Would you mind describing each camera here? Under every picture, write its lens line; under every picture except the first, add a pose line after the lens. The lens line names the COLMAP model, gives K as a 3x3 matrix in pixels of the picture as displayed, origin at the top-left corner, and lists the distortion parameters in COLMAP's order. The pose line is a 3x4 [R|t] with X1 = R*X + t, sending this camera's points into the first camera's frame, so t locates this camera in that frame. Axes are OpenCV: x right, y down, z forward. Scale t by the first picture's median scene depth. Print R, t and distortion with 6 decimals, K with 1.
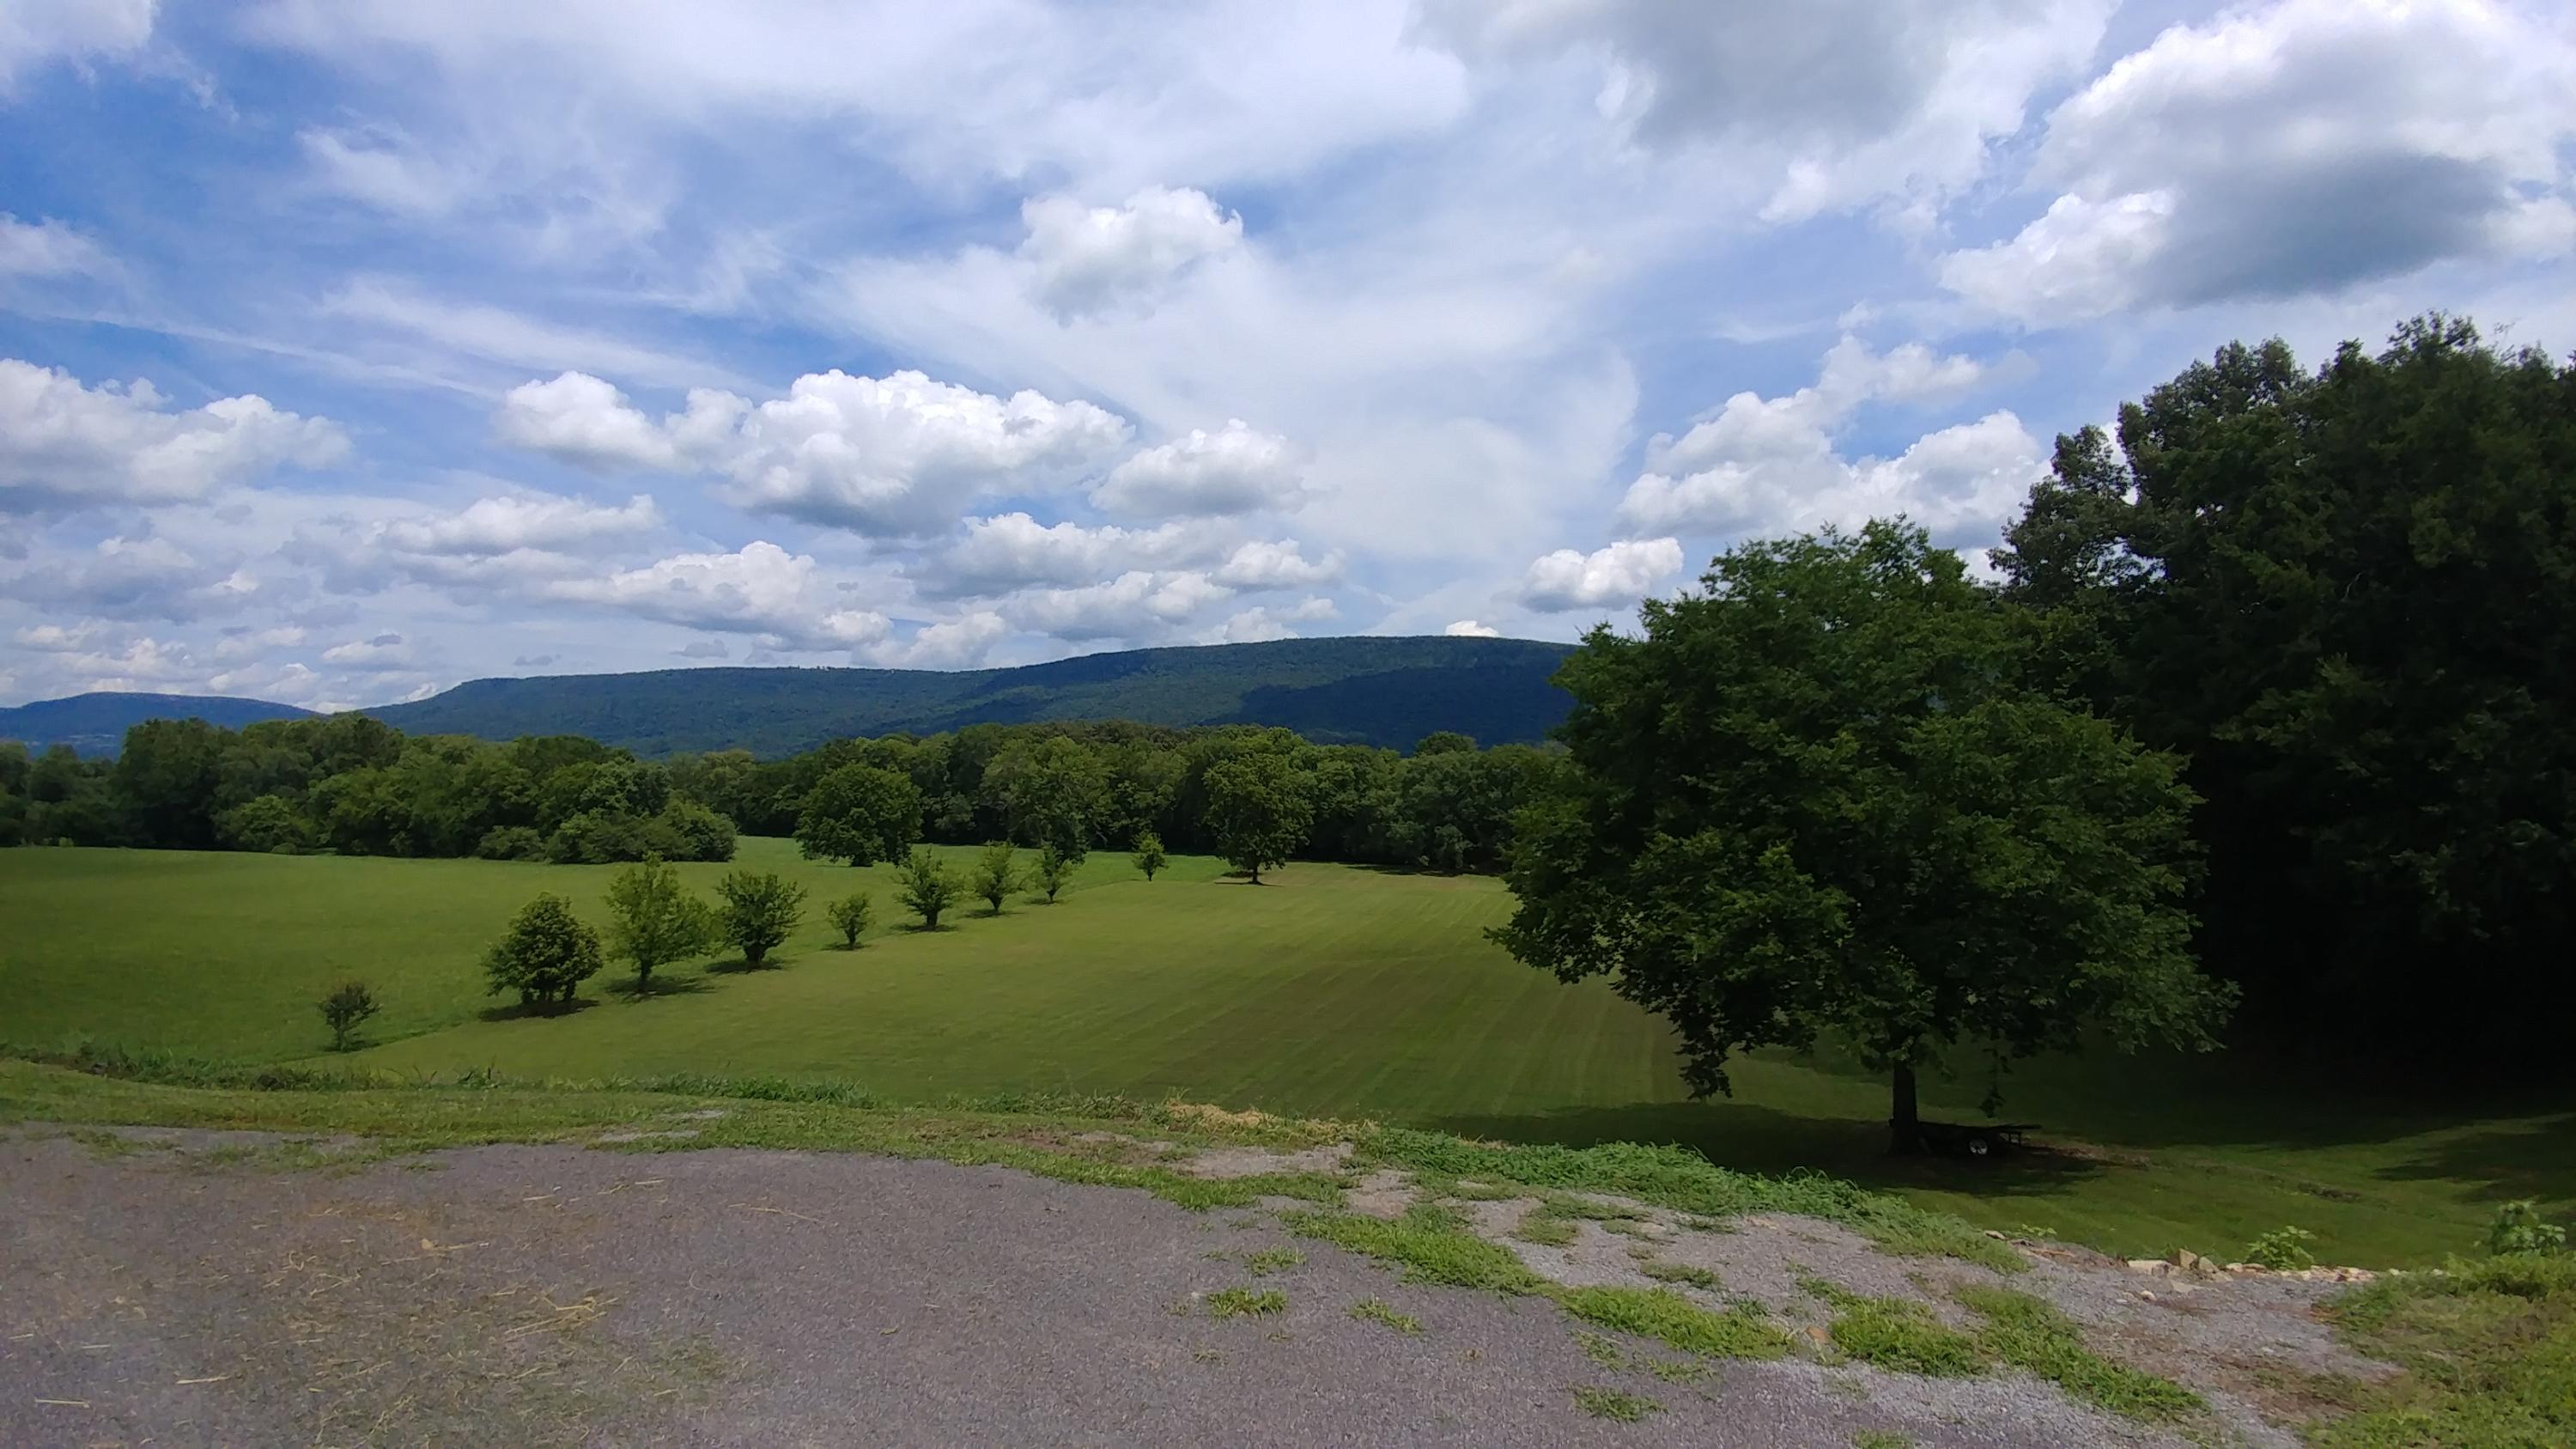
lens RADIAL K [[1036.9, 0, 1330.3], [0, 1036.9, 731.2], [0, 0, 1]] dist [-0.017096, -0.000983]
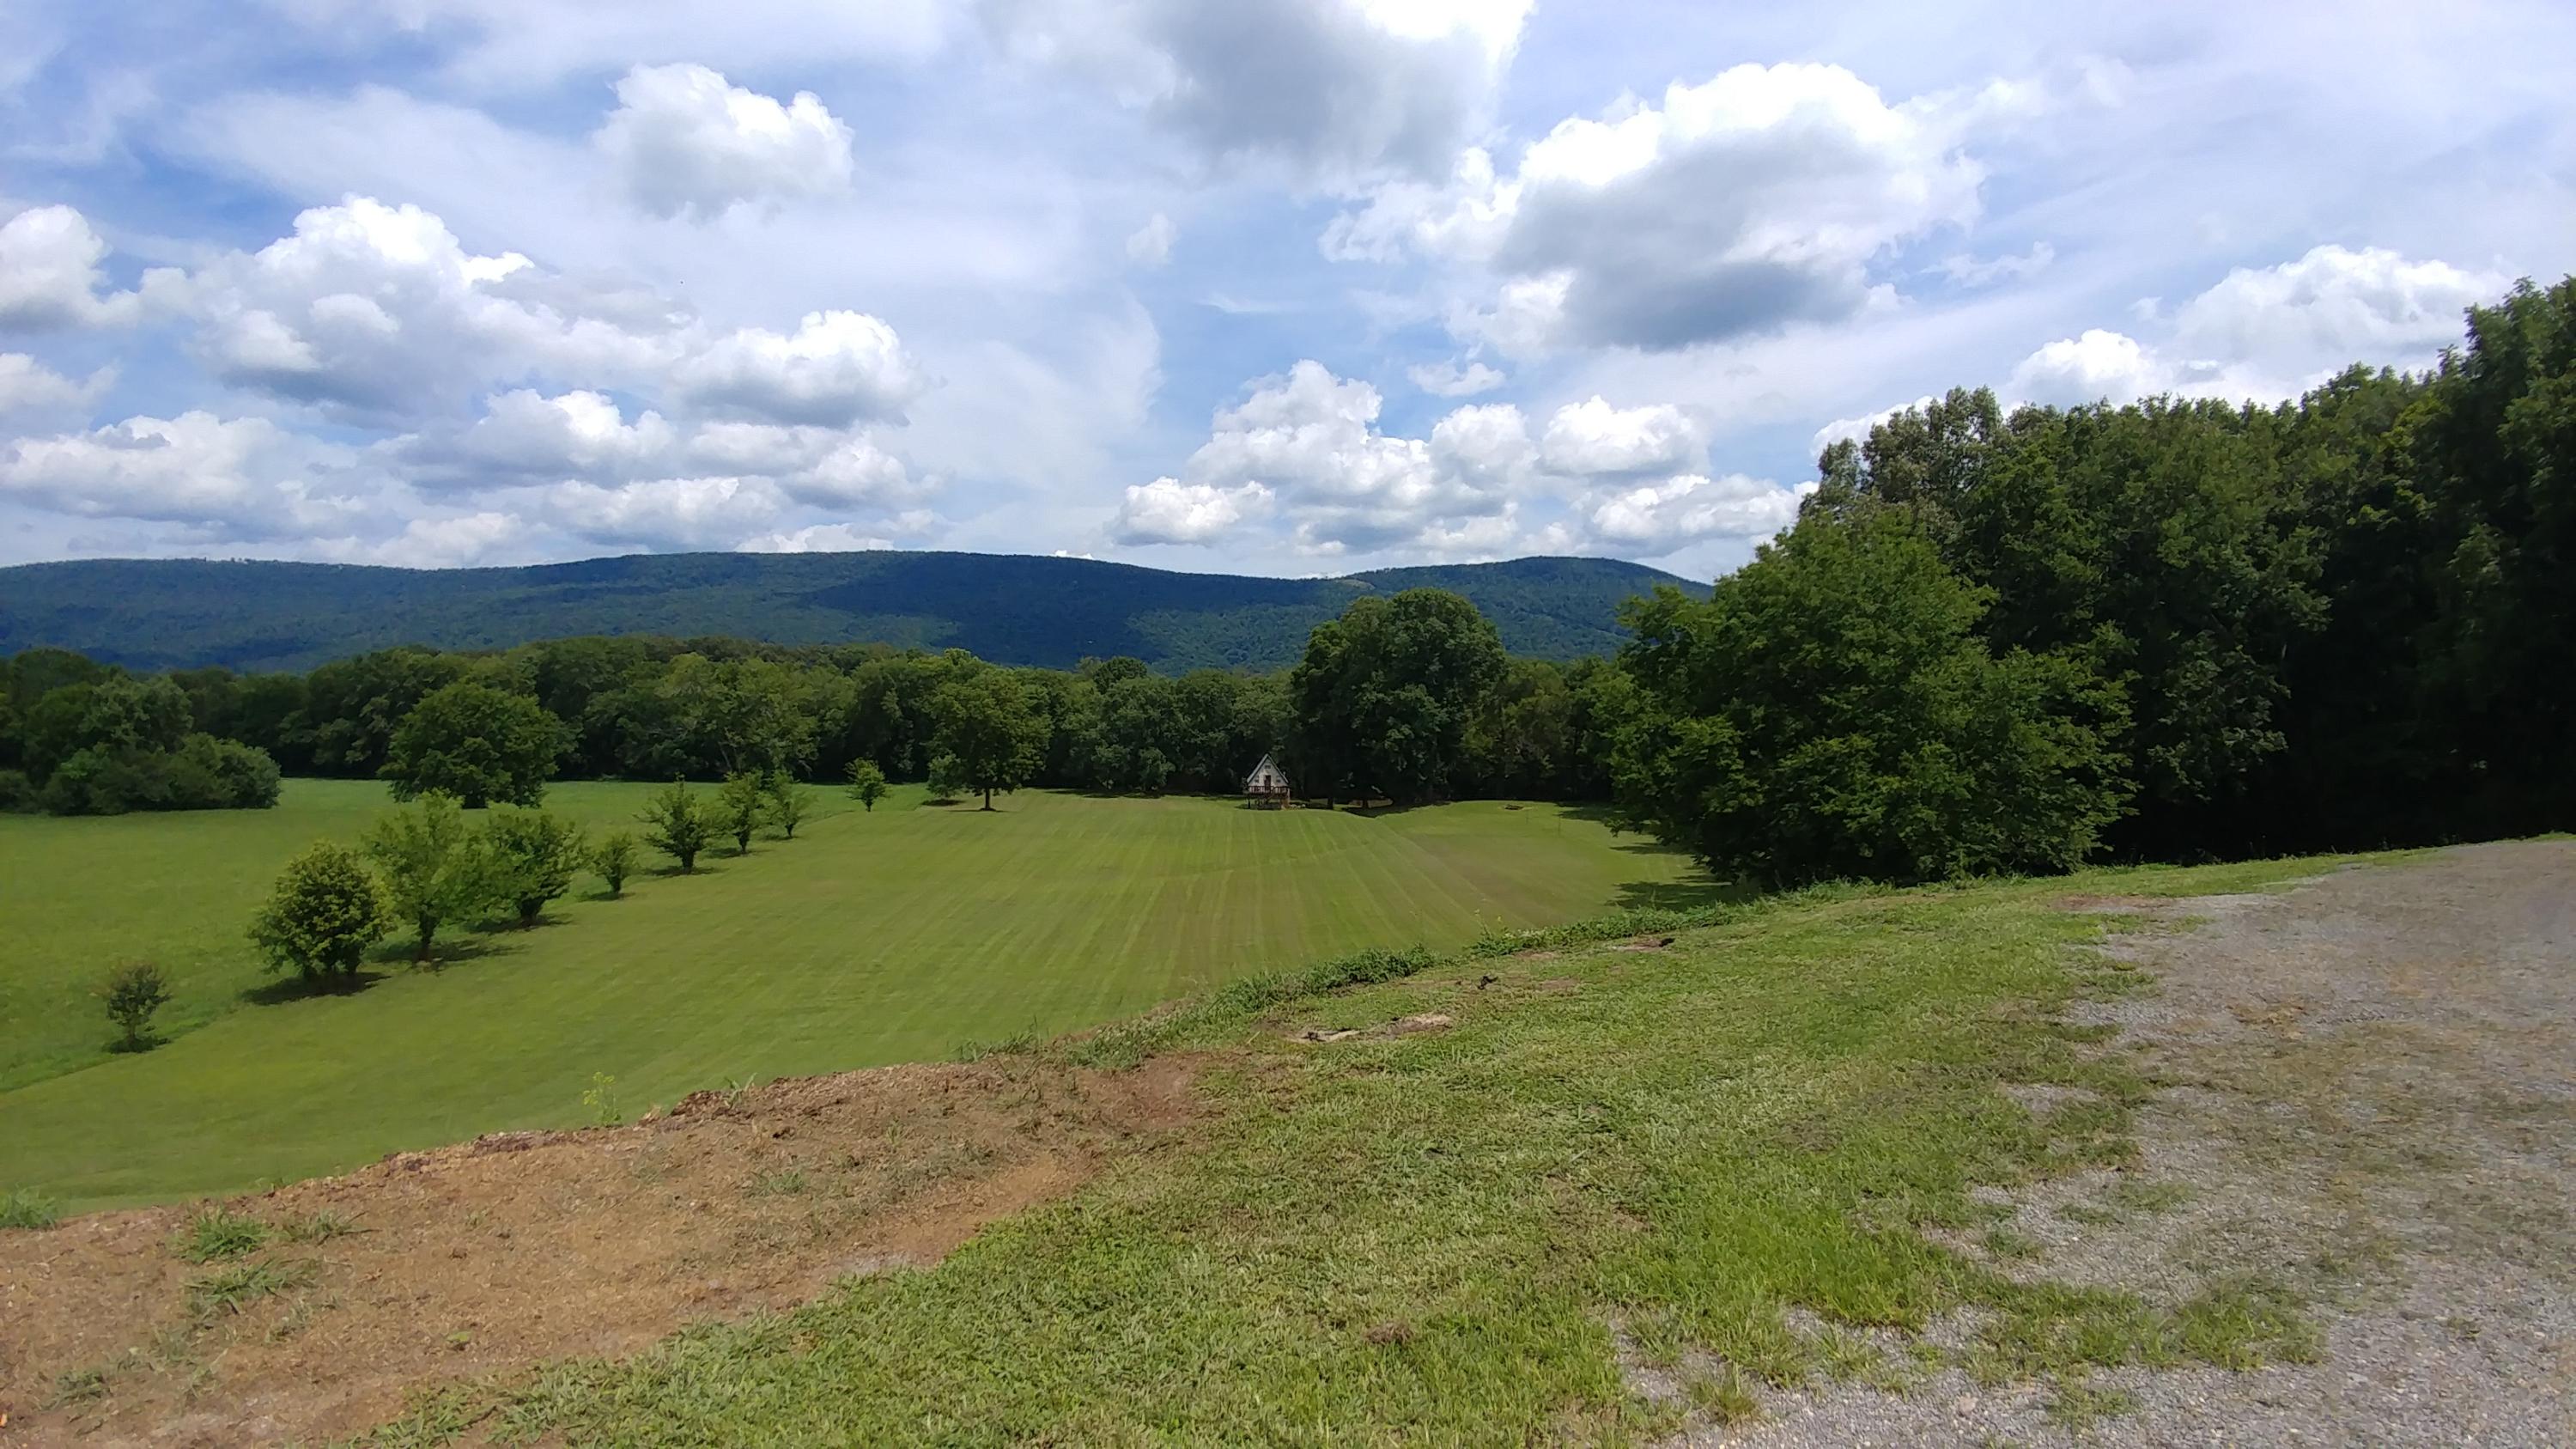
lens RADIAL K [[1036.9, 0, 1290.9], [0, 1036.9, 711.9], [0, 0, 1]] dist [-0.017096, -0.000983]
pose [[0.939008, -0.003625, 0.343876, -0.137970], [-0.014975, 0.998565, 0.051420, 0.000184], [-0.343569, -0.053433, 0.937606, -0.005789]]
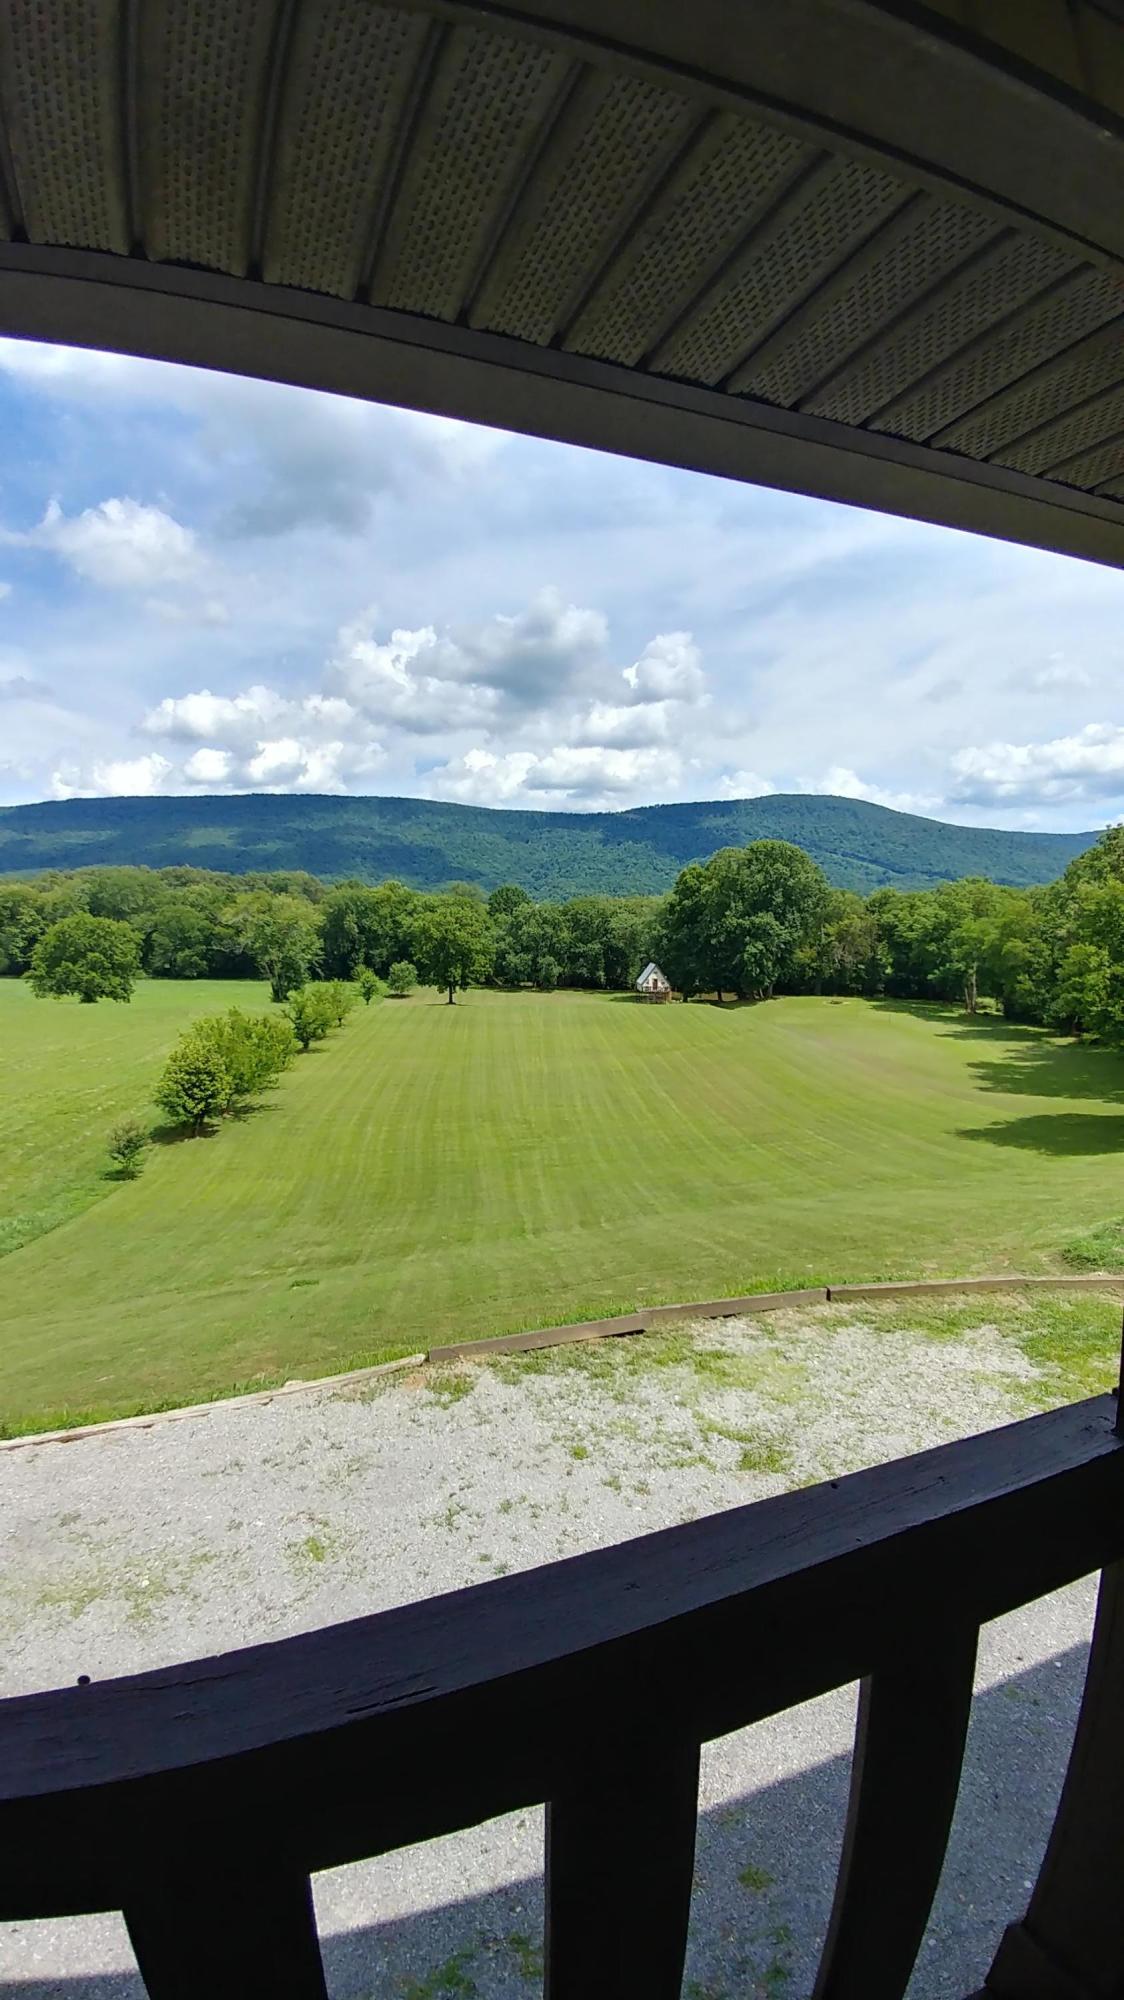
lens RADIAL K [[805.0, 0, 542.2], [0, 805.0, 964.8], [0, 0, 1]] dist [-0.017096, -0.000983]
pose [[0.952603, -0.024502, 0.303227, -0.277016], [-0.009858, 0.993742, 0.111267, -0.021800], [-0.304056, -0.108983, 0.946400, -0.024339]]
